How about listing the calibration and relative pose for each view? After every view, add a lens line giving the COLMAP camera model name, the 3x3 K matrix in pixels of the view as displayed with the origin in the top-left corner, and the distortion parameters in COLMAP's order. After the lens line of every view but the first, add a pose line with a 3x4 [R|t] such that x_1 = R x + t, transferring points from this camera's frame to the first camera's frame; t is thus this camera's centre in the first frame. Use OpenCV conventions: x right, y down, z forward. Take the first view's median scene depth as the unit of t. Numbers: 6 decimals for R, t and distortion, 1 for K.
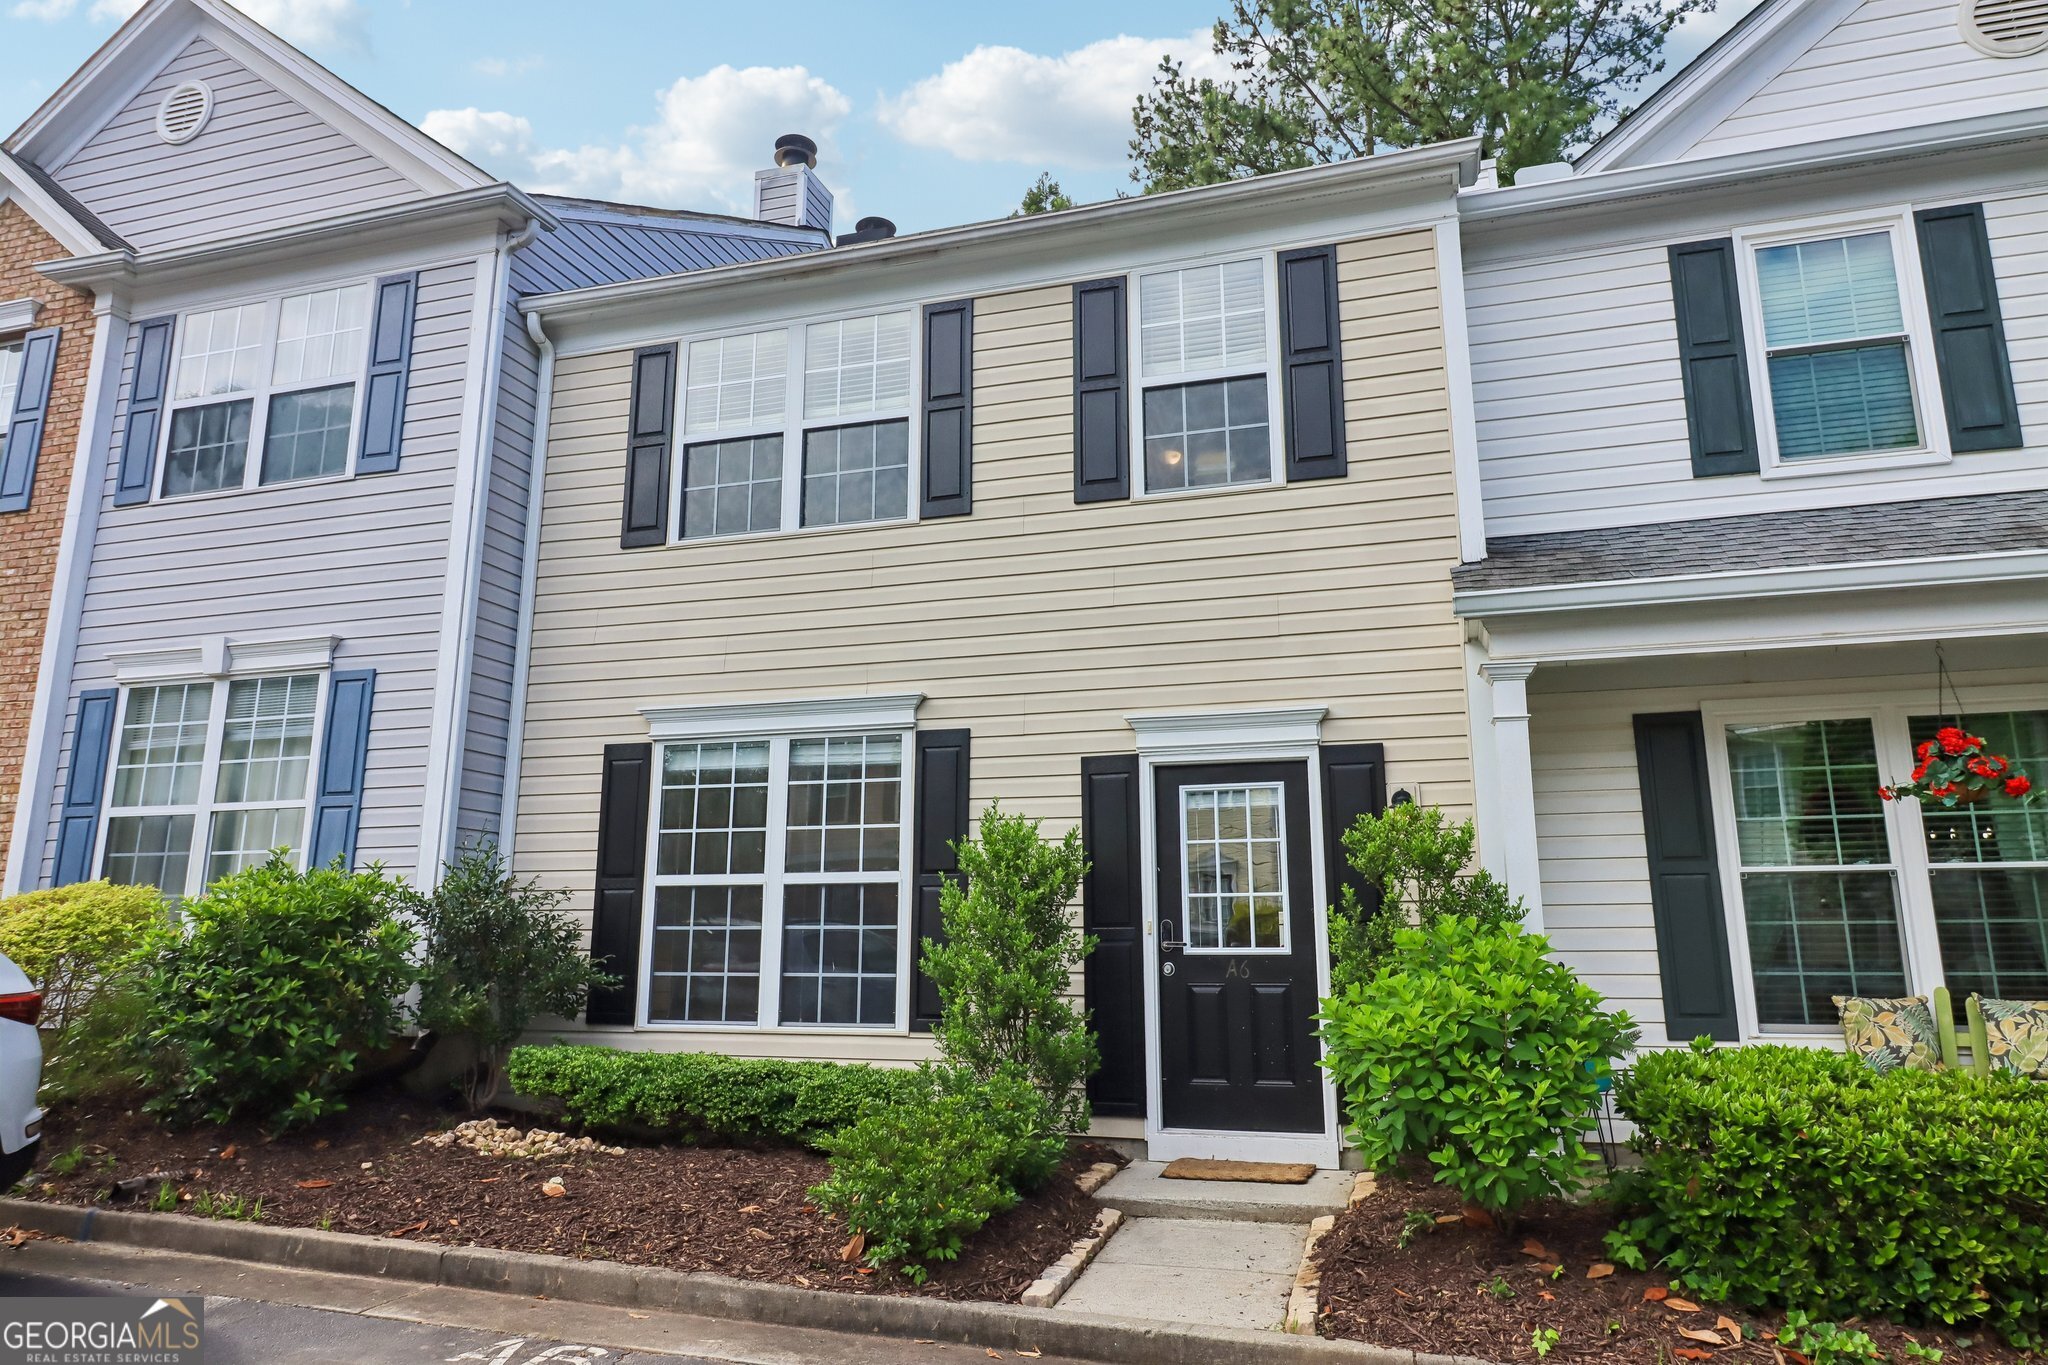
lens RADIAL K [[1356.4, 0, 996.8], [0, 1356.4, 651.5], [0, 0, 1]] dist [0.004359, -0.003840]
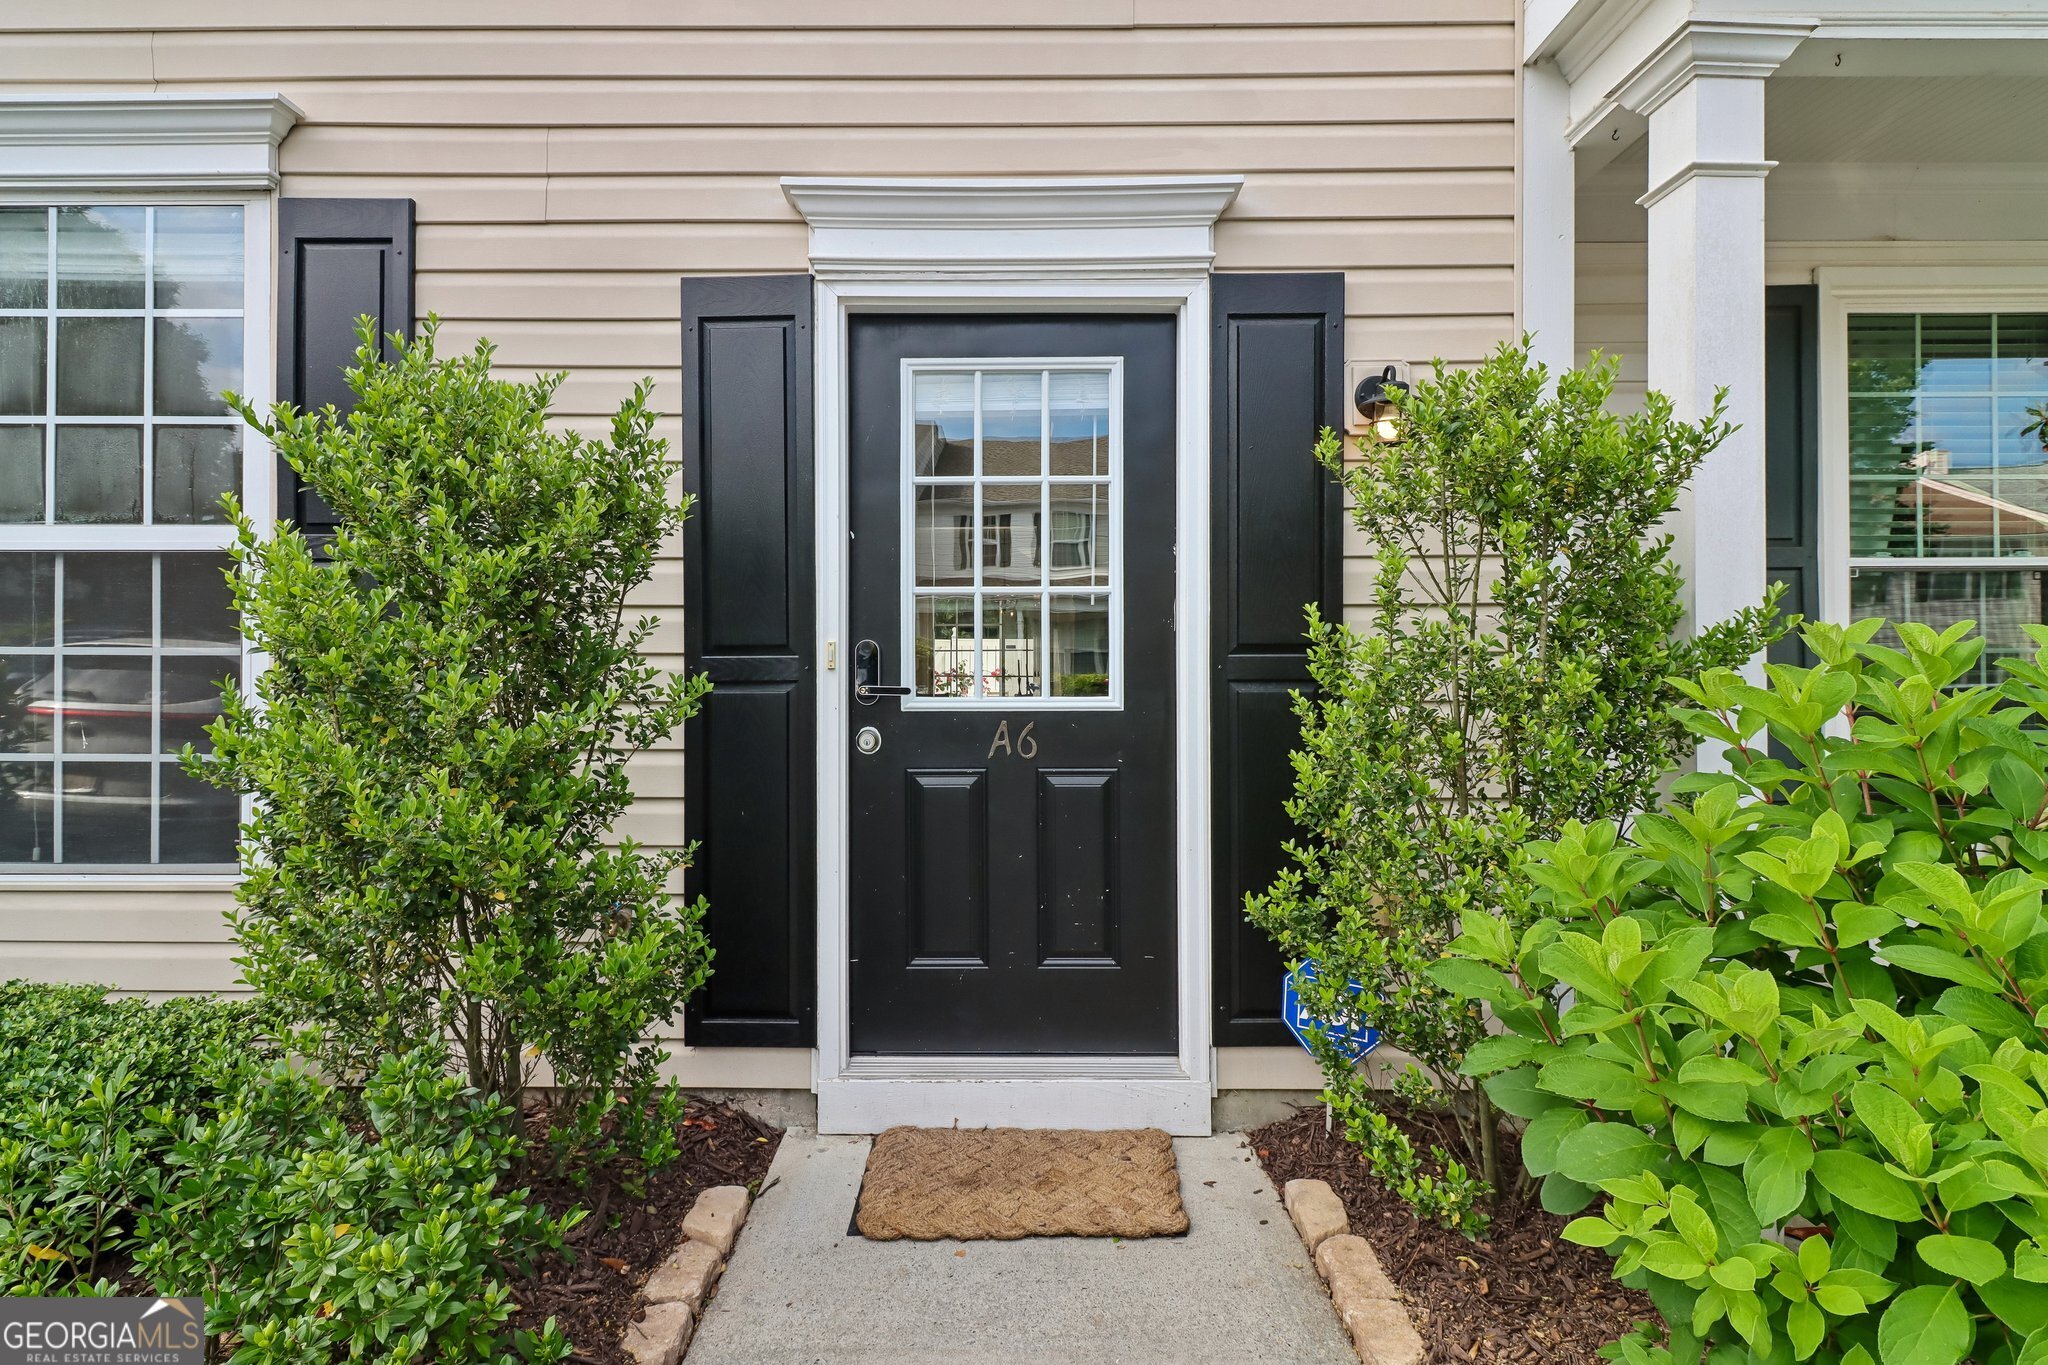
lens RADIAL K [[1011.3, 0, 999.3], [0, 1011.3, 679.4], [0, 0, 1]] dist [0.011412, 0.000386]
pose [[0.952156, -0.004578, 0.305577, 0.058436], [-0.064588, 0.974289, 0.215848, 0.126208], [-0.298708, -0.225257, 0.927380, 0.627070]]
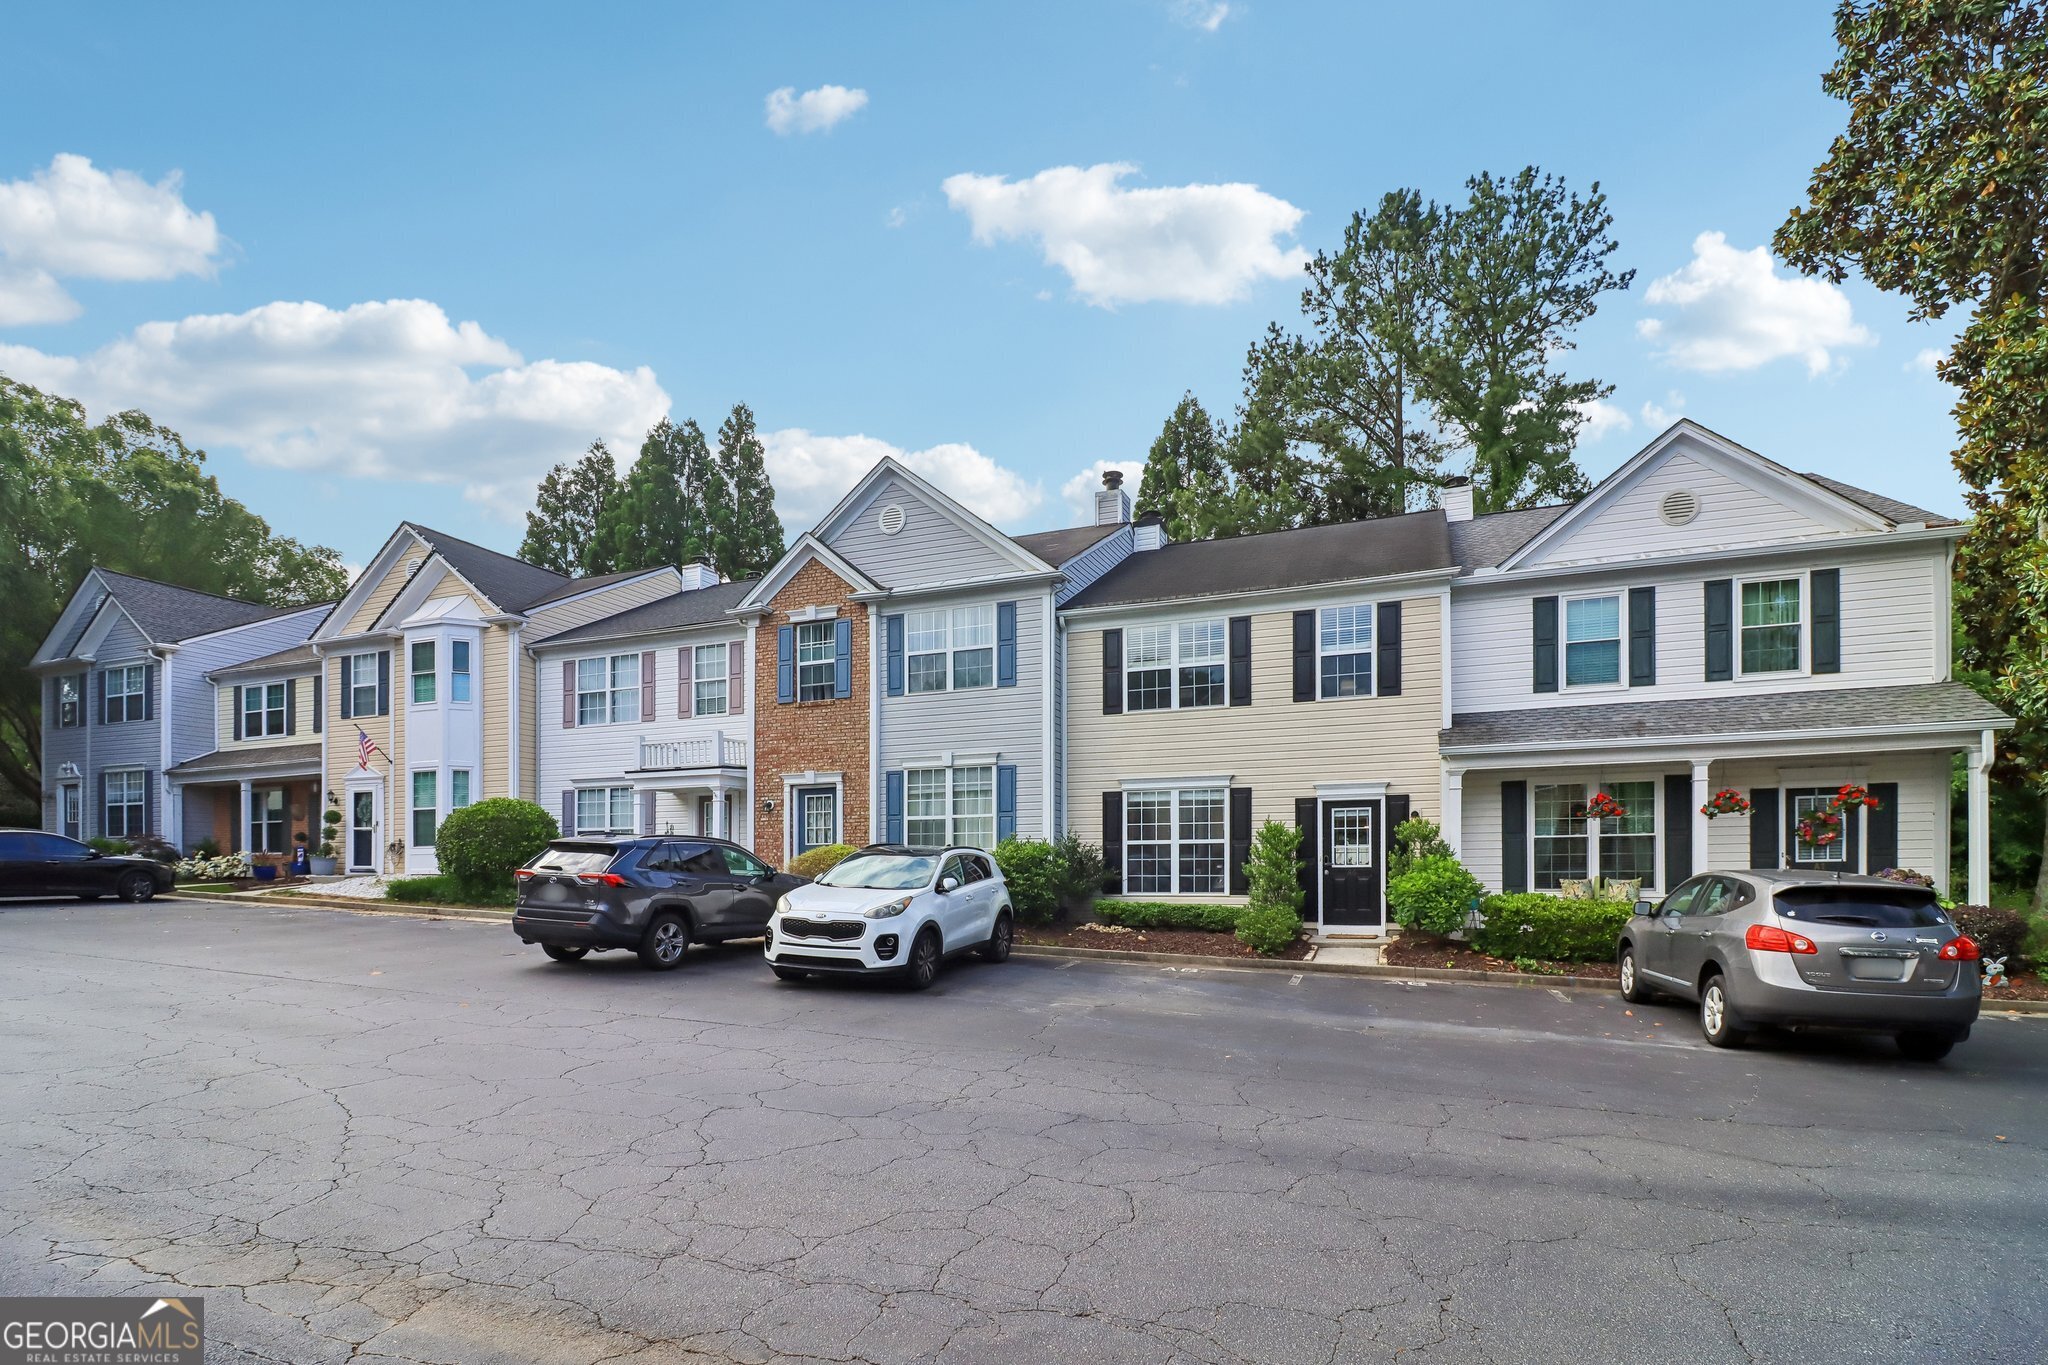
lens RADIAL K [[949.5, 0, 1009.6], [0, 949.5, 881.8], [0, 0, 1]] dist [-0.002983, -0.010076]
pose [[0.996757, -0.007412, -0.080123, -0.362054], [0.025876, 0.972381, 0.231959, -0.219203], [0.076191, -0.233280, 0.969420, -0.957290]]
